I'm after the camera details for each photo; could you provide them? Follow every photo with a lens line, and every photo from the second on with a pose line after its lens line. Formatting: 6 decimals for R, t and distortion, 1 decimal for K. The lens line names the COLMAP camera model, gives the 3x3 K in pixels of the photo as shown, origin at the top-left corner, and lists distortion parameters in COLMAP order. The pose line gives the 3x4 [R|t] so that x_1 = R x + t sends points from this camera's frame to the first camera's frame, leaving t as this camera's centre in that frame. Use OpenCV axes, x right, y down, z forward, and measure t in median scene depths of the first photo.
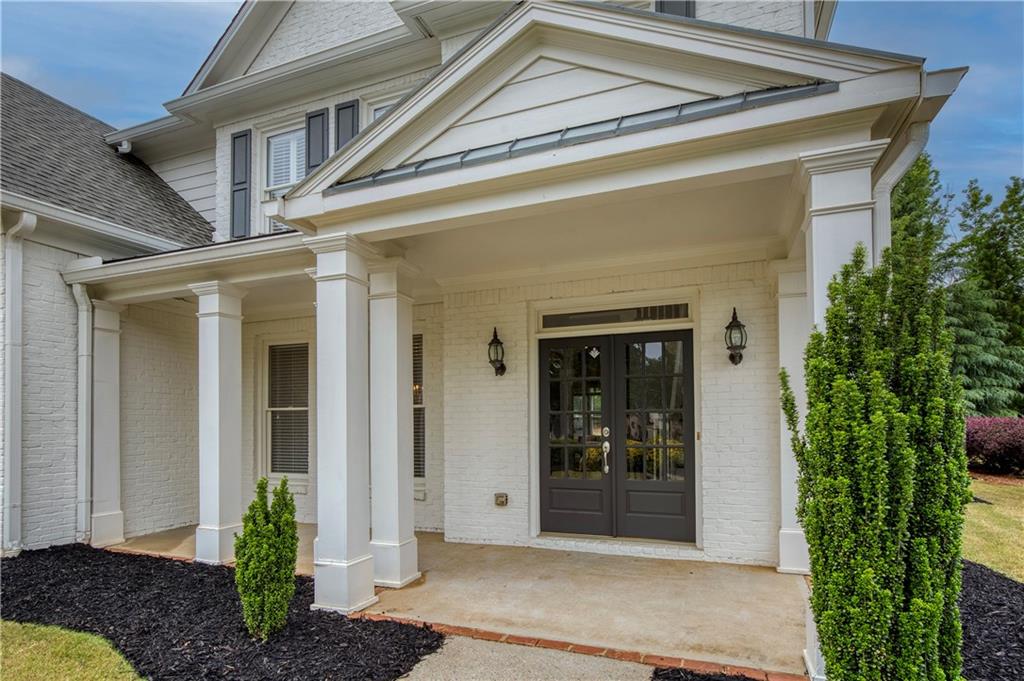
lens RADIAL K [[534.2, 0, 511.0], [0, 534.2, 346.8], [0, 0, 1]] dist [0.005759, 0.001076]
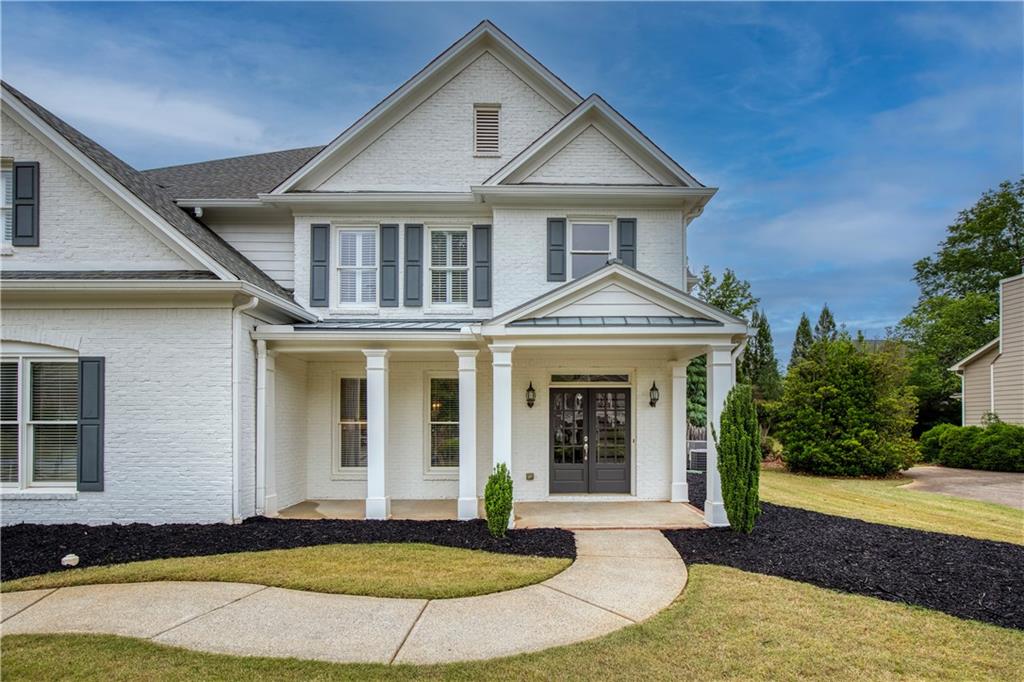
lens RADIAL K [[471.3, 0, 514.2], [0, 471.3, 337.1], [0, 0, 1]] dist [-0.005917, -0.000045]
pose [[0.940159, 0.065402, 0.334401, -0.655809], [-0.051711, 0.997425, -0.049693, -0.108394], [-0.336790, 0.029427, 0.941120, -0.518003]]
